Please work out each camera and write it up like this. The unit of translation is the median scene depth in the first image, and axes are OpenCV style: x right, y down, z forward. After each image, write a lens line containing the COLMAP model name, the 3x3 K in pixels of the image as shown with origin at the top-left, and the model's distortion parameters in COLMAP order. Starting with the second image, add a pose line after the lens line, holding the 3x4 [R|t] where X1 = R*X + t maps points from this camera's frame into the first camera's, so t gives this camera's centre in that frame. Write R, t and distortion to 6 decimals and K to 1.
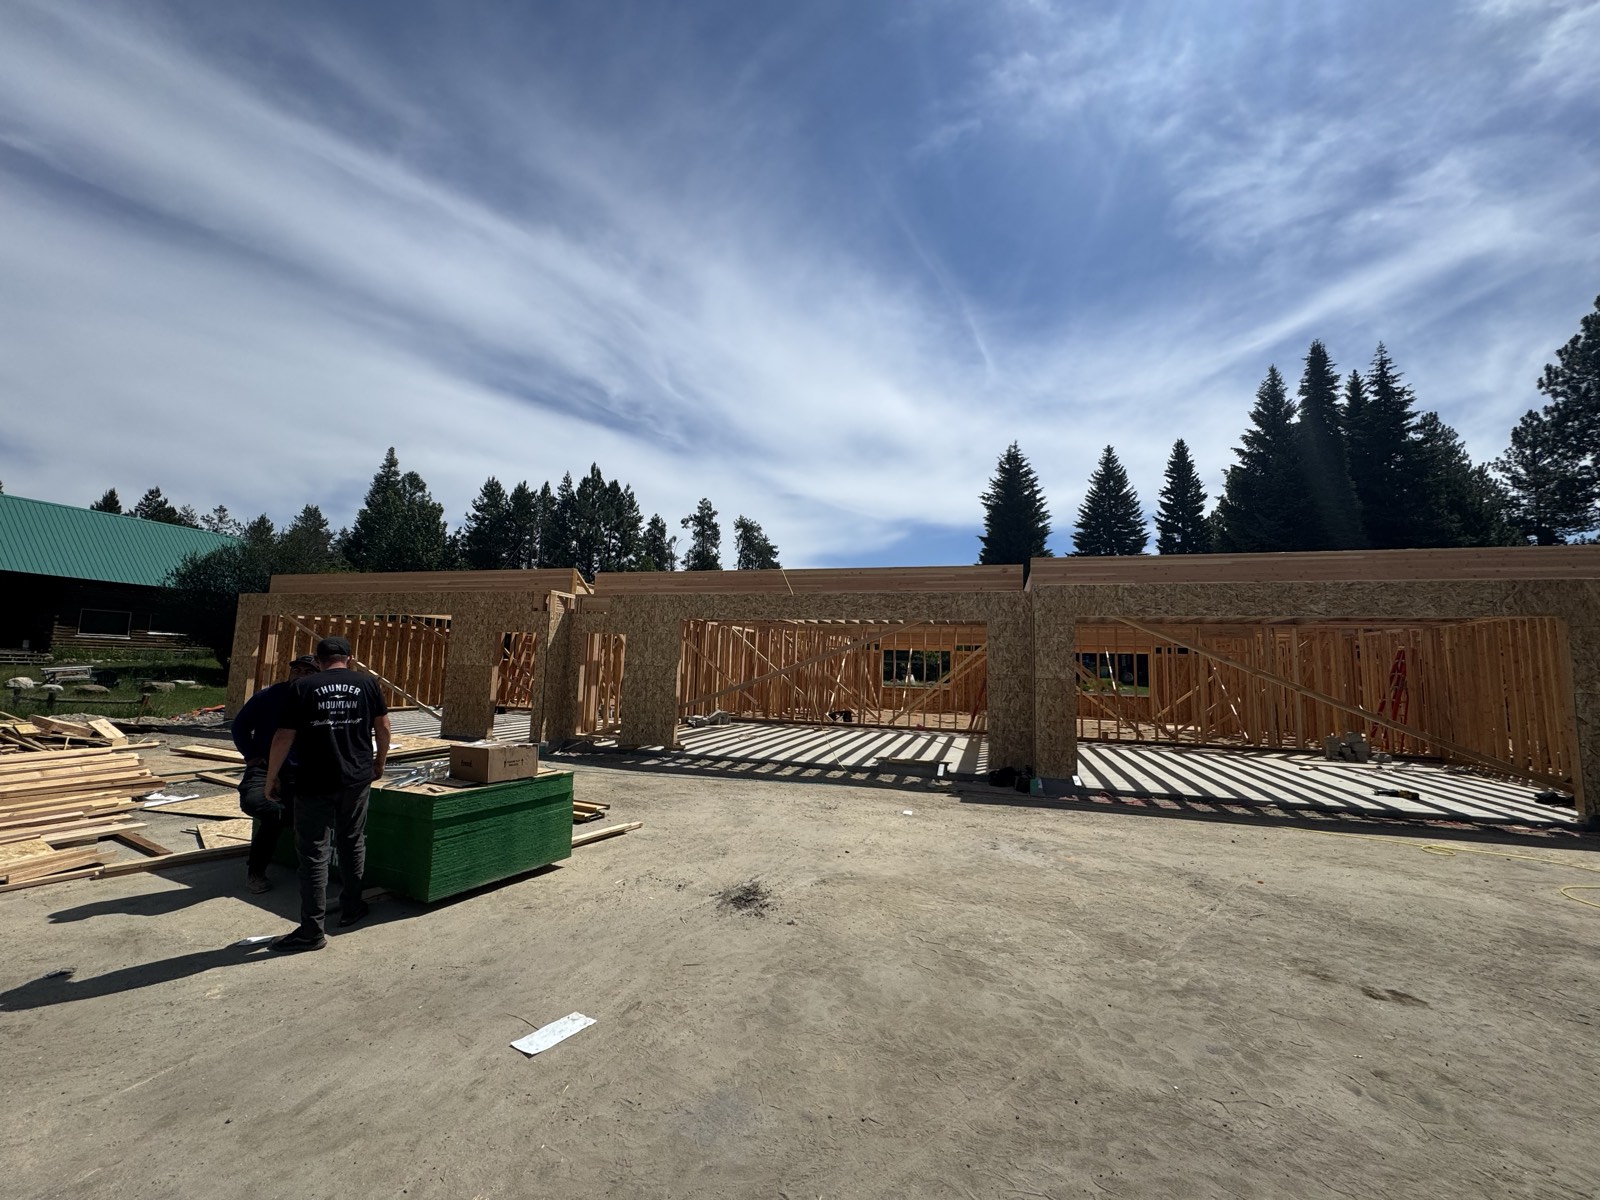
lens RADIAL K [[632.9, 0, 798.5], [0, 632.9, 602.4], [0, 0, 1]] dist [-0.006033, 0.000971]
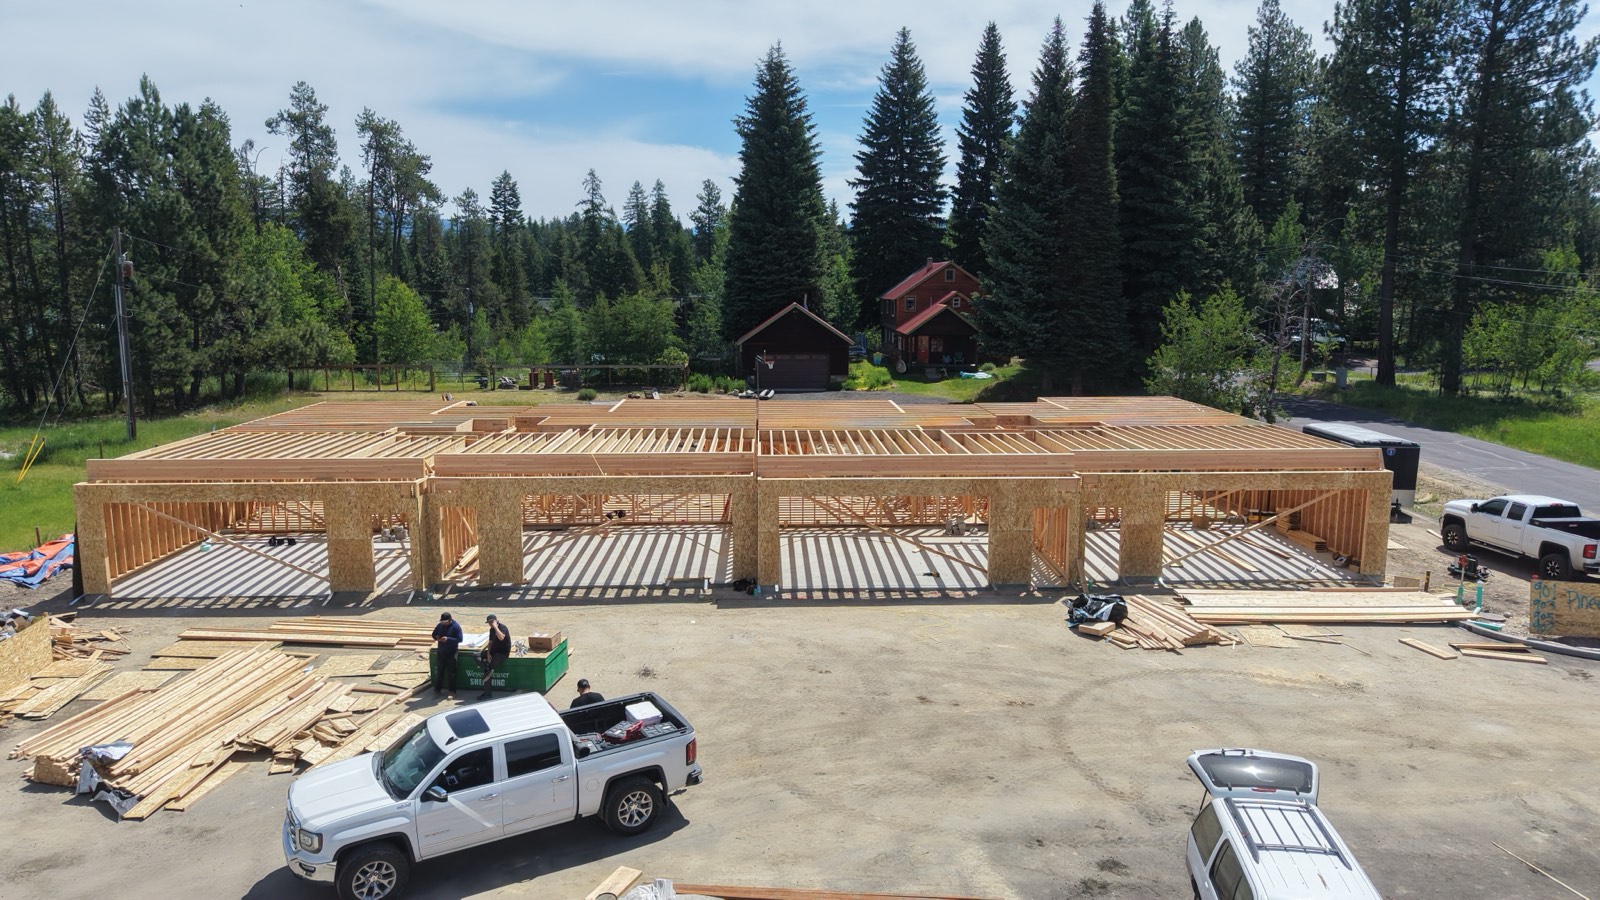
lens RADIAL K [[1057.3, 0, 800.0], [0, 1057.3, 450.0], [0, 0, 1]] dist [0.060538, -0.084418]
pose [[0.944505, -0.080308, 0.318530, -0.346953], [-0.008710, 0.963193, 0.268670, -0.715993], [-0.328382, -0.256535, 0.909041, -1.327343]]
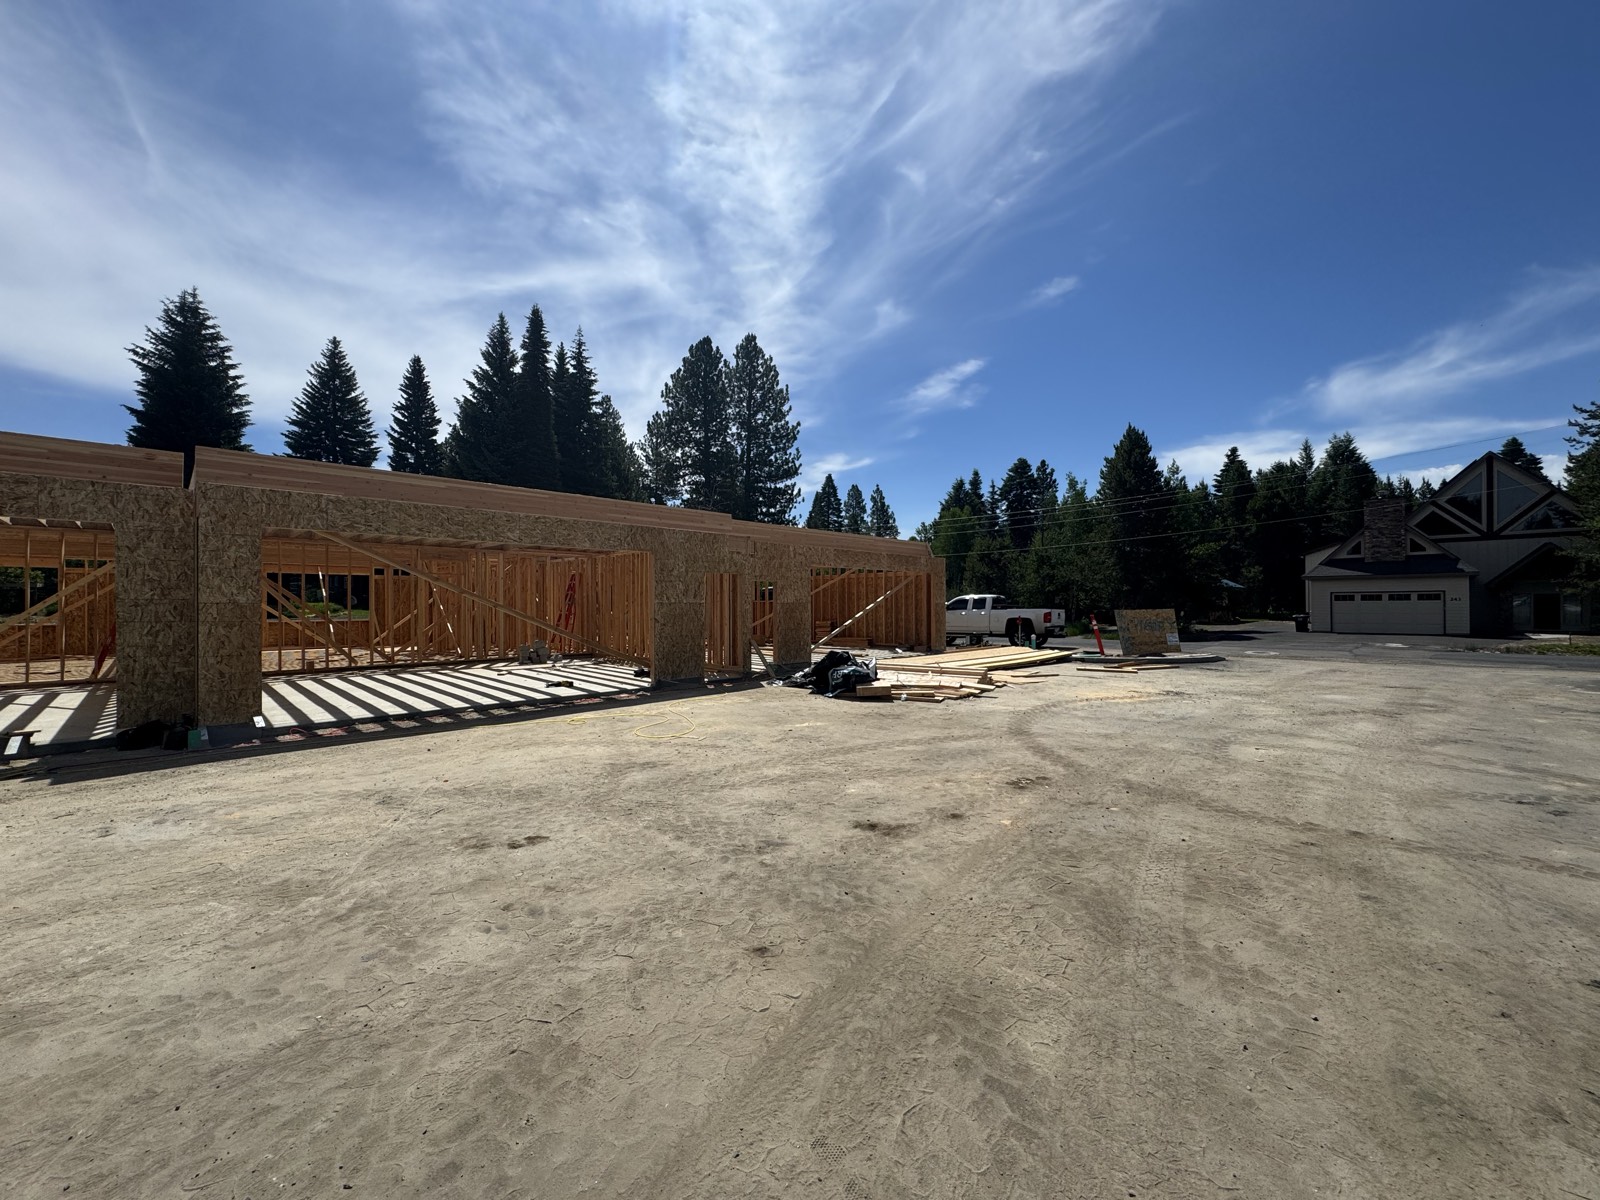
lens RADIAL K [[632.9, 0, 798.5], [0, 632.9, 602.4], [0, 0, 1]] dist [-0.006033, 0.000971]
pose [[0.460536, -0.027041, 0.887229, 0.021529], [-0.081328, 0.994046, 0.072512, 0.002558], [-0.883907, -0.105551, 0.455595, -0.003884]]
